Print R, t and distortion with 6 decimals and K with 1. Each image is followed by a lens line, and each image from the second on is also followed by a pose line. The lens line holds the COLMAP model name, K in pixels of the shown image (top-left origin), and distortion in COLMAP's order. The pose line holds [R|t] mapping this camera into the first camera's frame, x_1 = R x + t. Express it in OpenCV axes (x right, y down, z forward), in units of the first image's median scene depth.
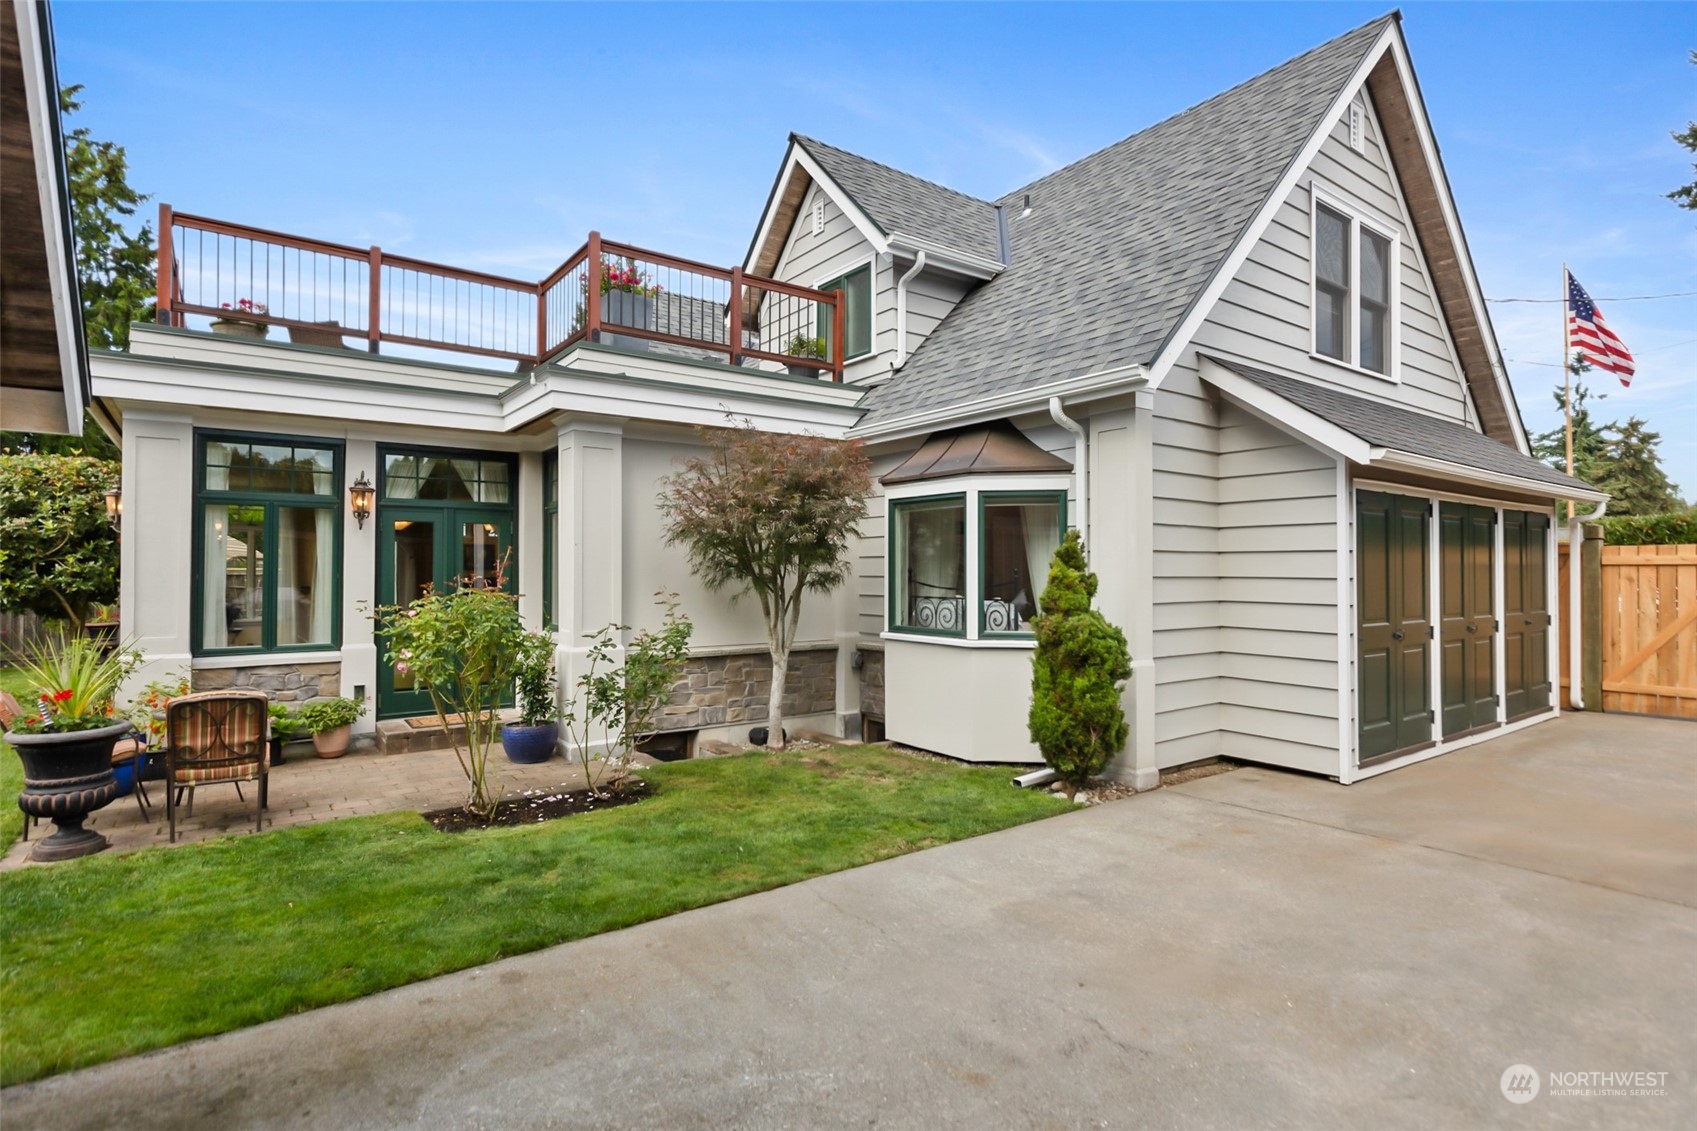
lens RADIAL K [[855.4, 0, 846.9], [0, 855.4, 562.4], [0, 0, 1]] dist [-0.002325, -0.000569]
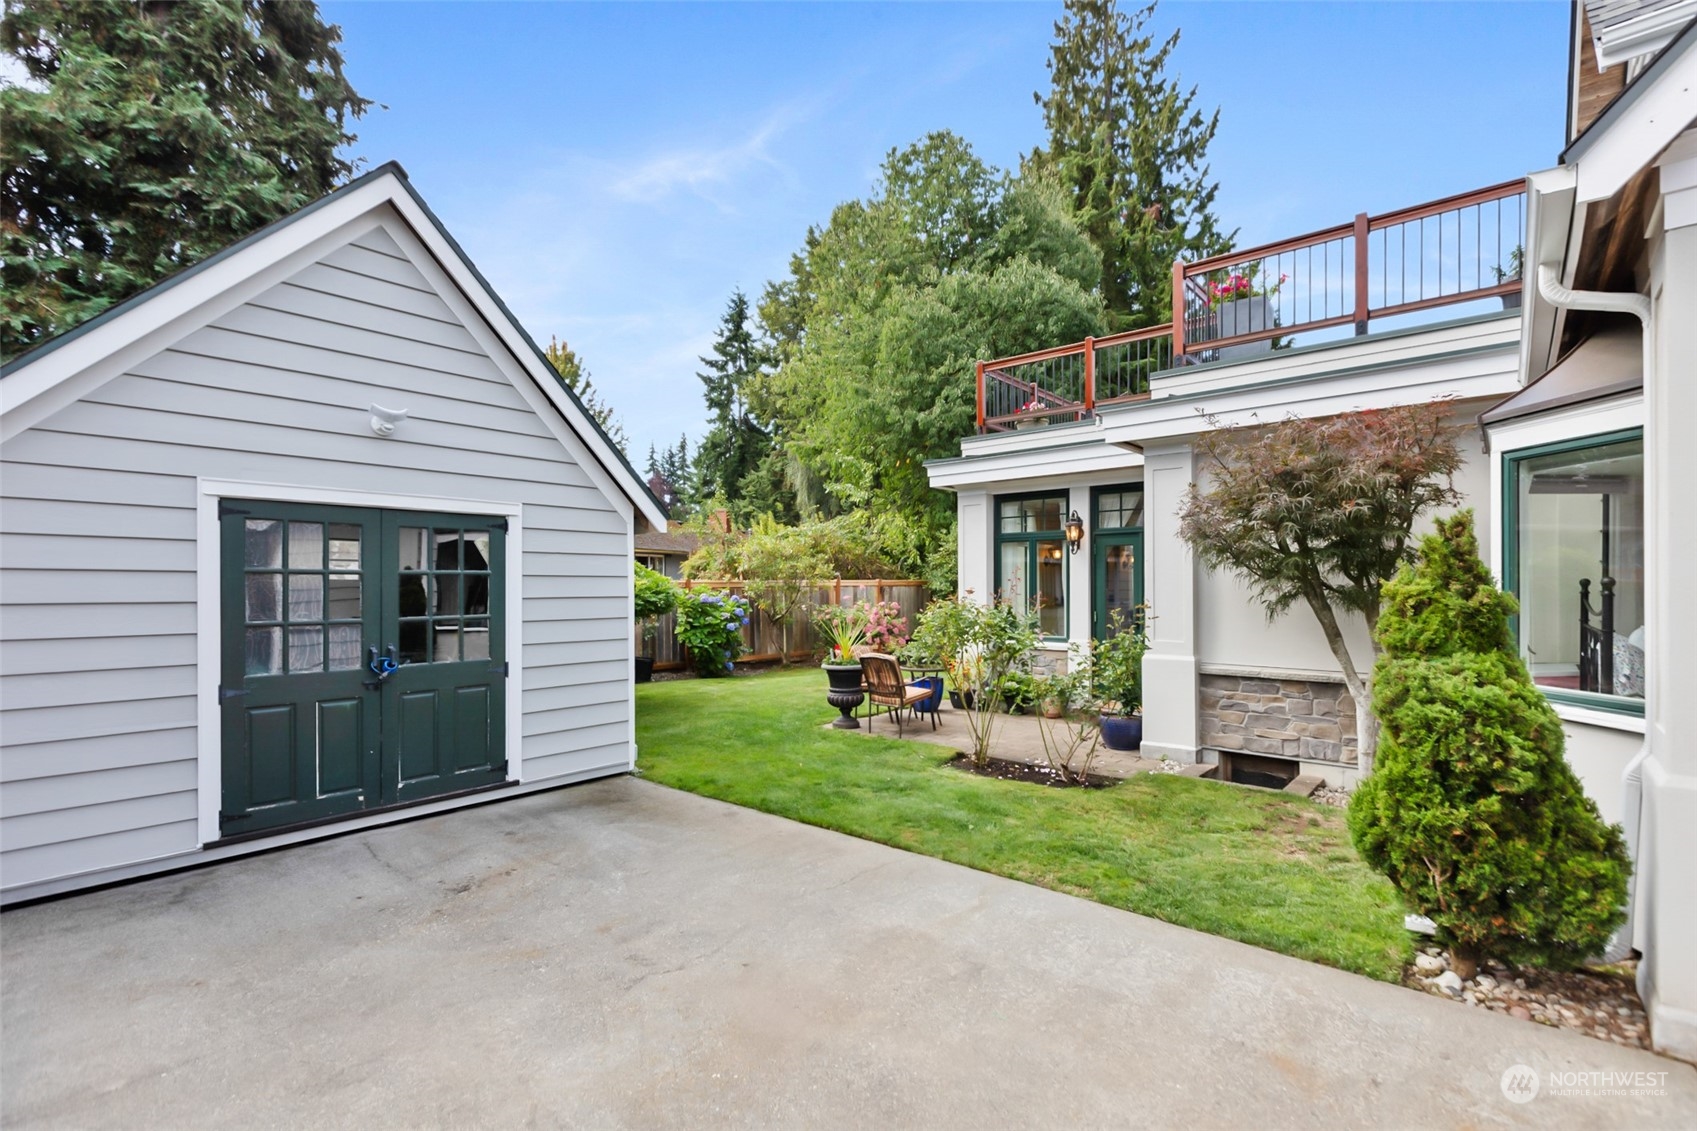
lens RADIAL K [[758.2, 0, 844.2], [0, 758.2, 592.2], [0, 0, 1]] dist [0.000444, -0.001891]
pose [[0.228982, 0.007897, -0.973399, 0.846776], [0.013081, 0.999852, 0.011189, 0.005891], [0.973343, -0.015295, 0.228845, 0.618834]]
